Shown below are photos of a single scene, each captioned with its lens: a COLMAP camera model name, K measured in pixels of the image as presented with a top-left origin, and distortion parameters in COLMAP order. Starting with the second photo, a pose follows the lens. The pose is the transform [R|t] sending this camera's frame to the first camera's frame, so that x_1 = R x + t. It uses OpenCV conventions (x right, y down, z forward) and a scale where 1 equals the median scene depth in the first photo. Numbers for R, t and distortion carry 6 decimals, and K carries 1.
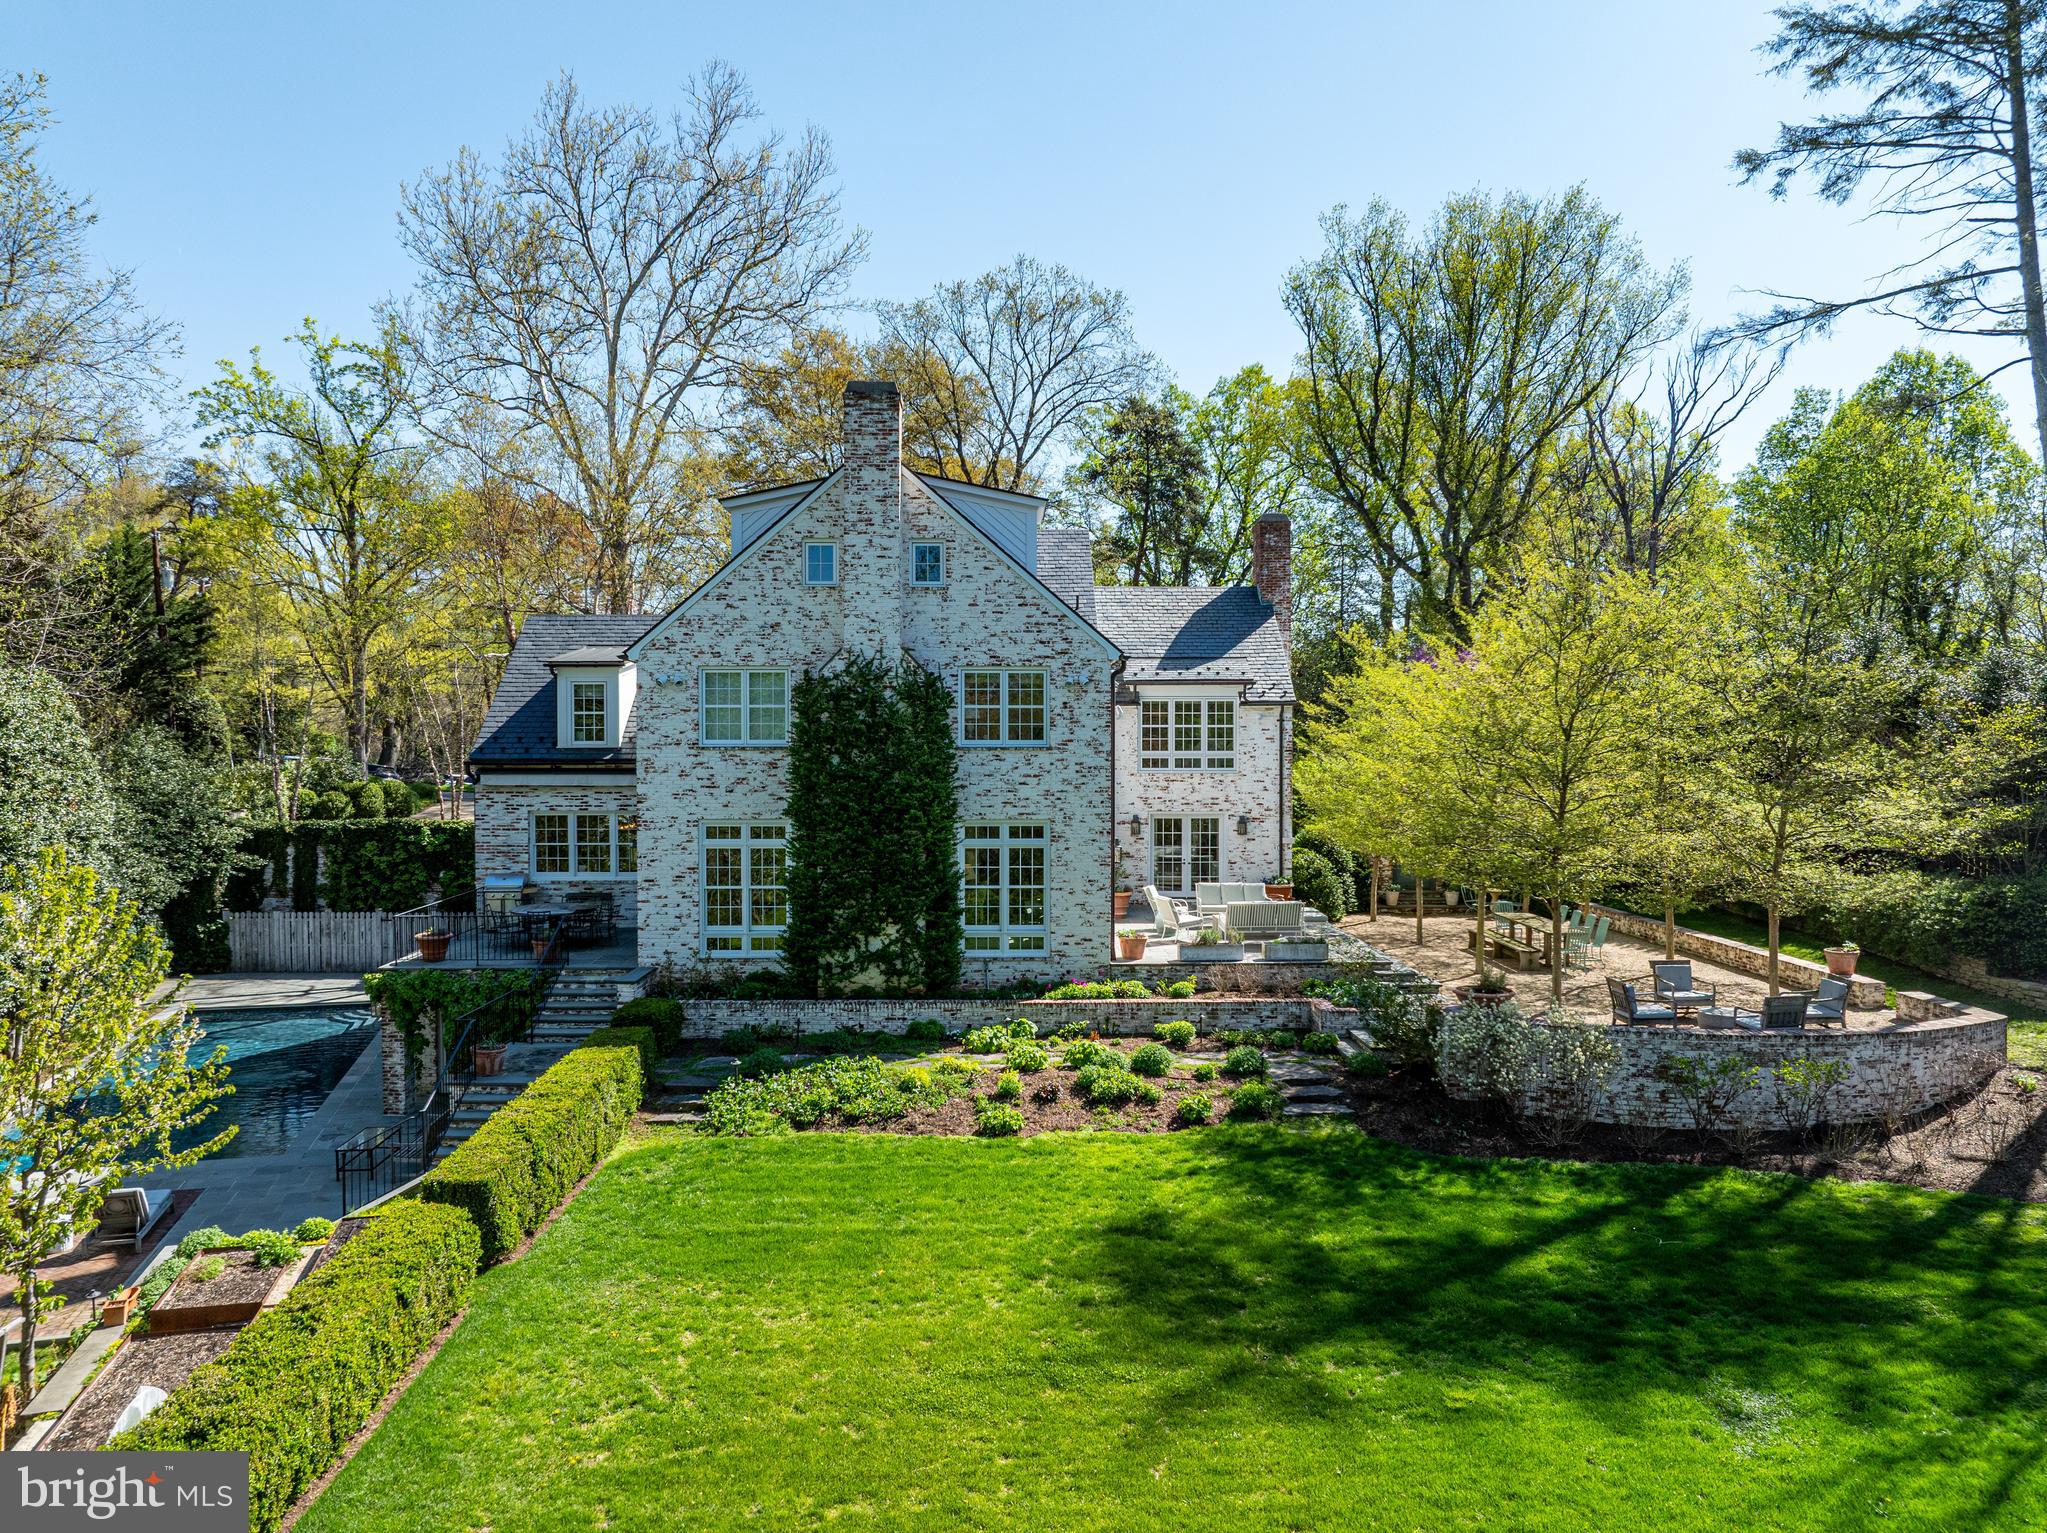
lens RADIAL K [[1454.8, 0, 1012.1], [0, 1454.8, 767.8], [0, 0, 1]] dist [-0.031916, 0.008416]
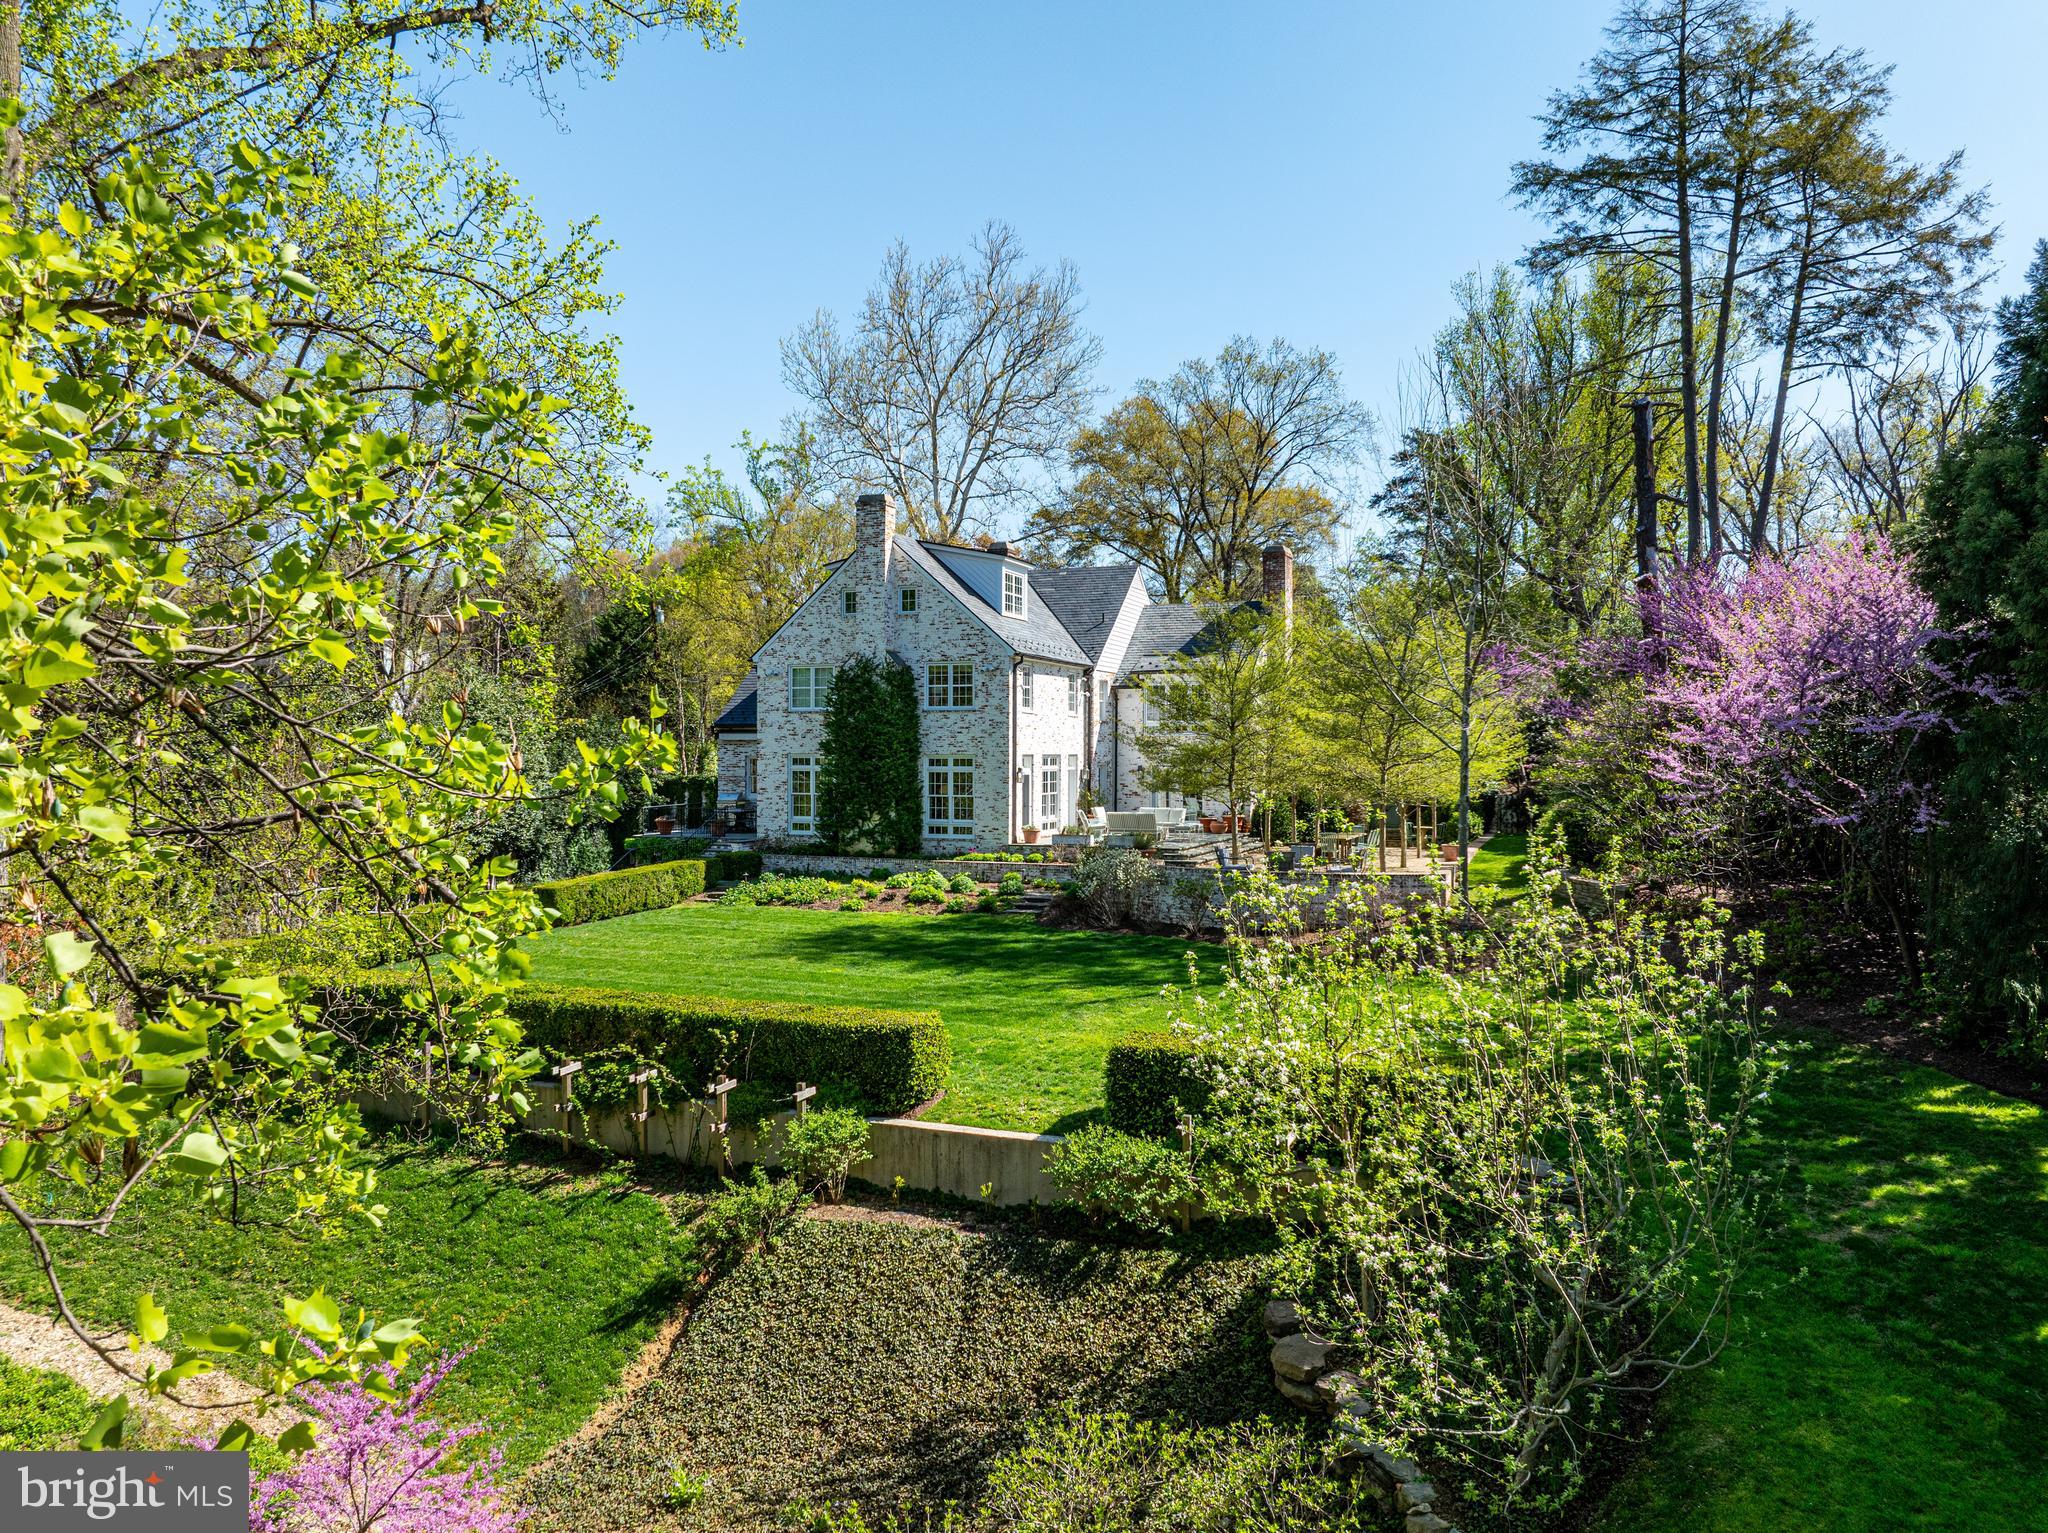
lens RADIAL K [[1455.5, 0, 1012.6], [0, 1455.5, 767.9], [0, 0, 1]] dist [-0.031916, 0.008416]
pose [[0.923506, 0.006832, -0.383523, 0.523811], [-0.010274, 0.999923, -0.006928, 0.046578], [0.383446, 0.010339, 0.923505, -0.371491]]
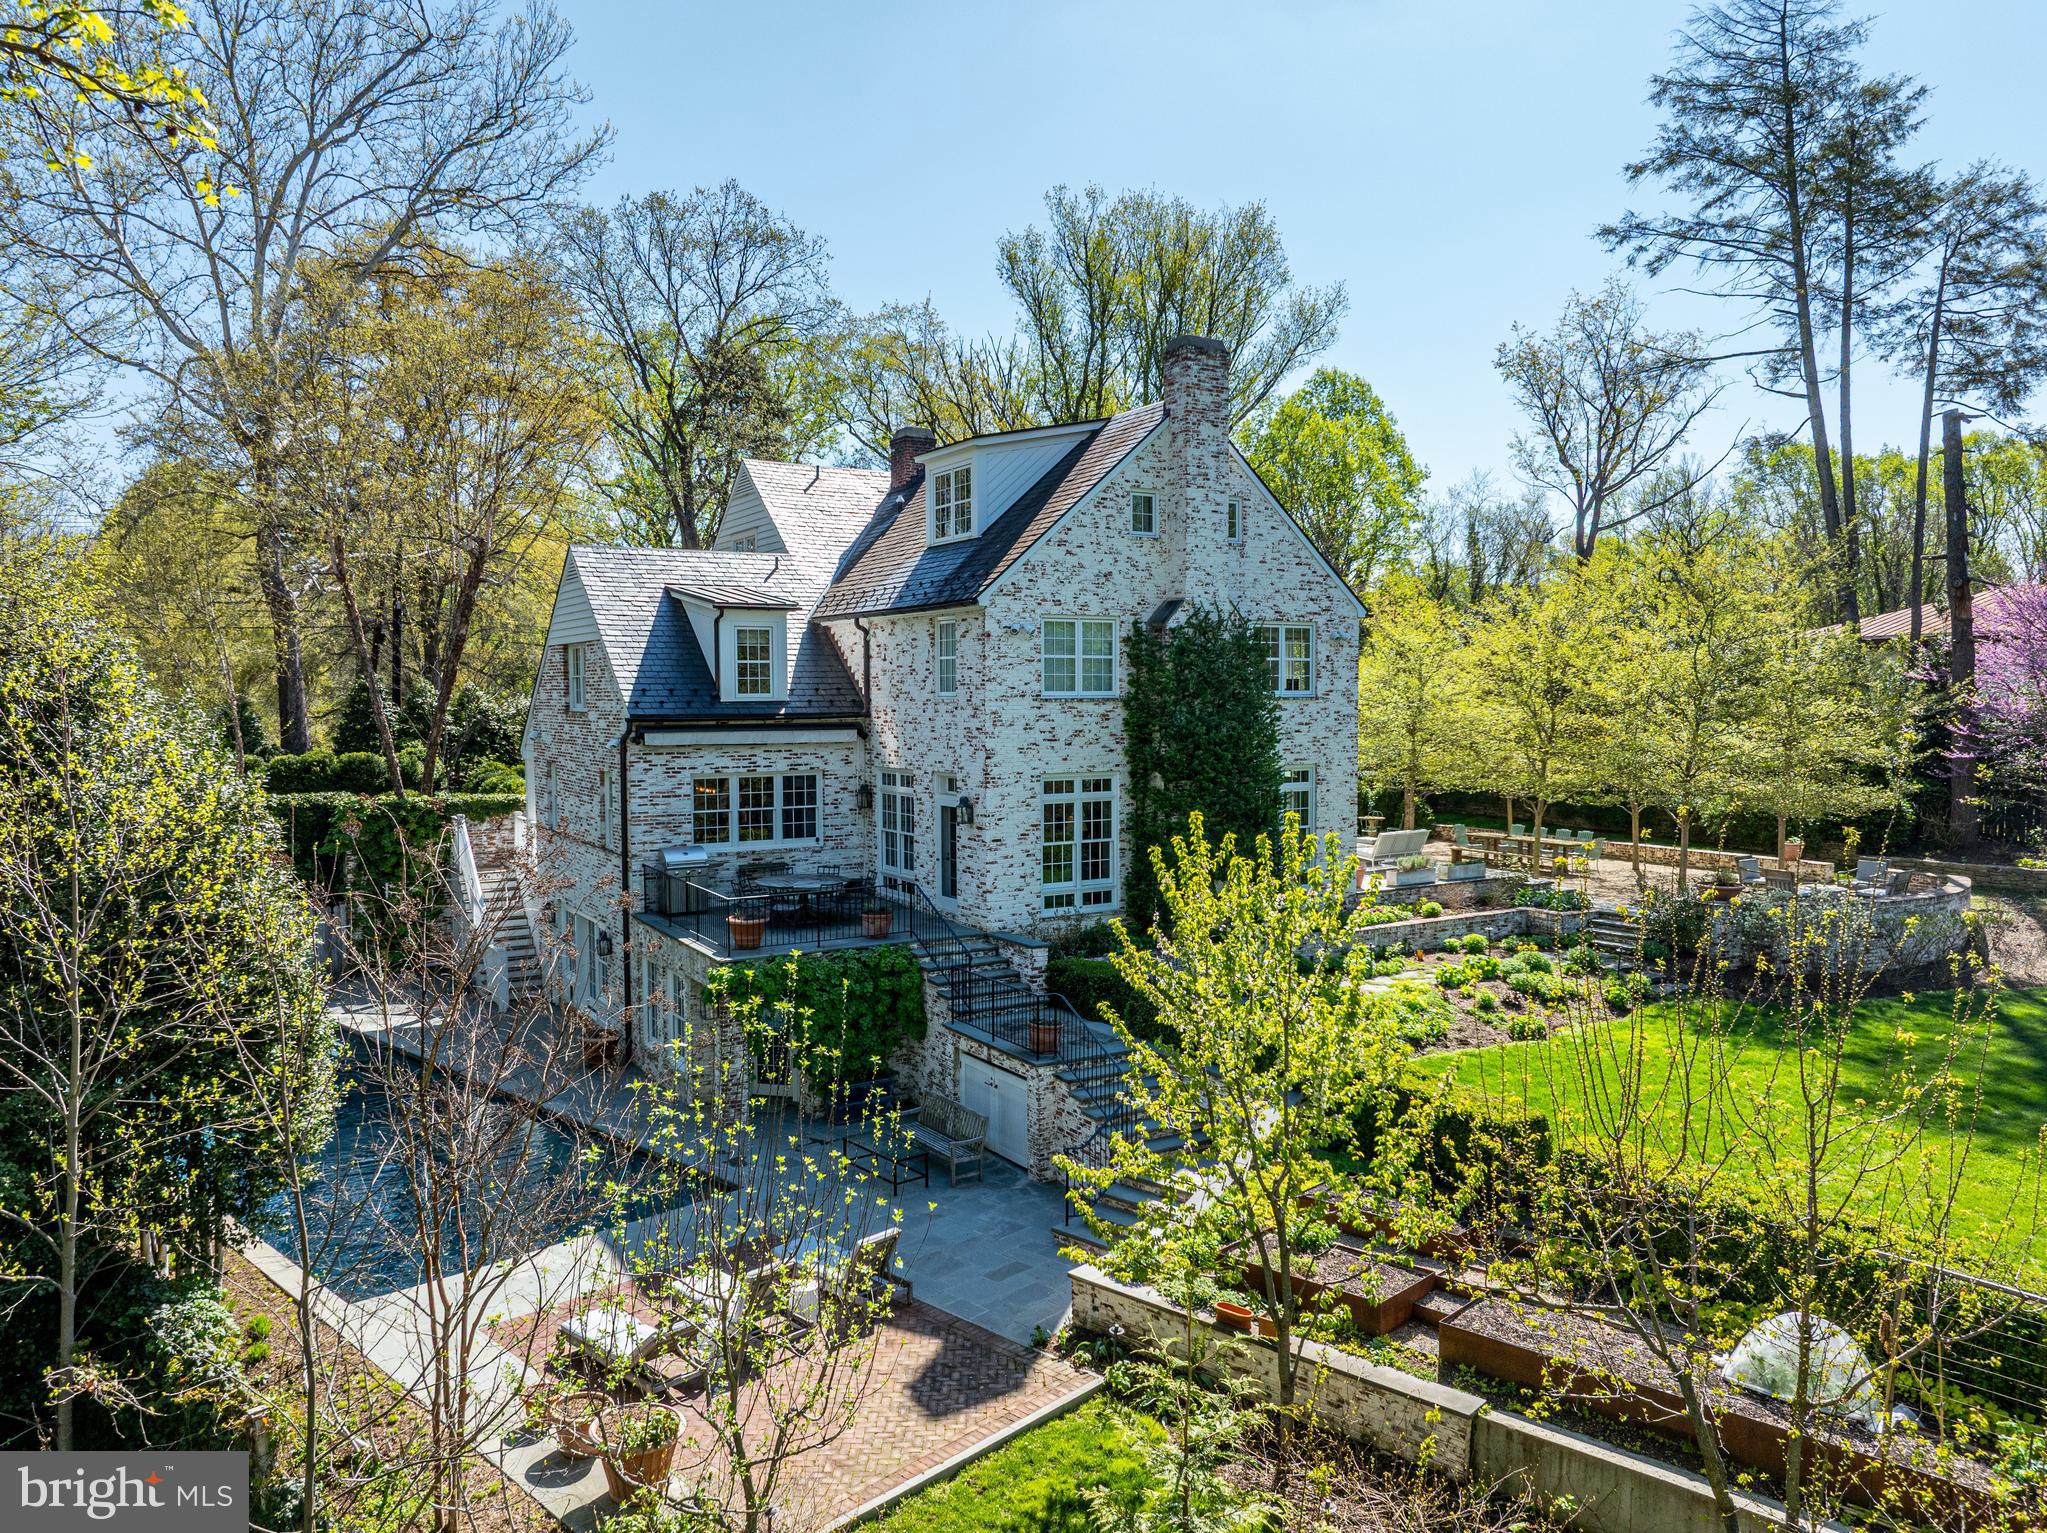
lens RADIAL K [[1454.8, 0, 1012.1], [0, 1454.8, 767.8], [0, 0, 1]] dist [-0.031916, 0.008416]
pose [[0.864378, -0.029762, 0.501960, -0.541420], [0.012635, 0.999217, 0.037487, -0.003817], [-0.502683, -0.026061, 0.864078, 0.134326]]
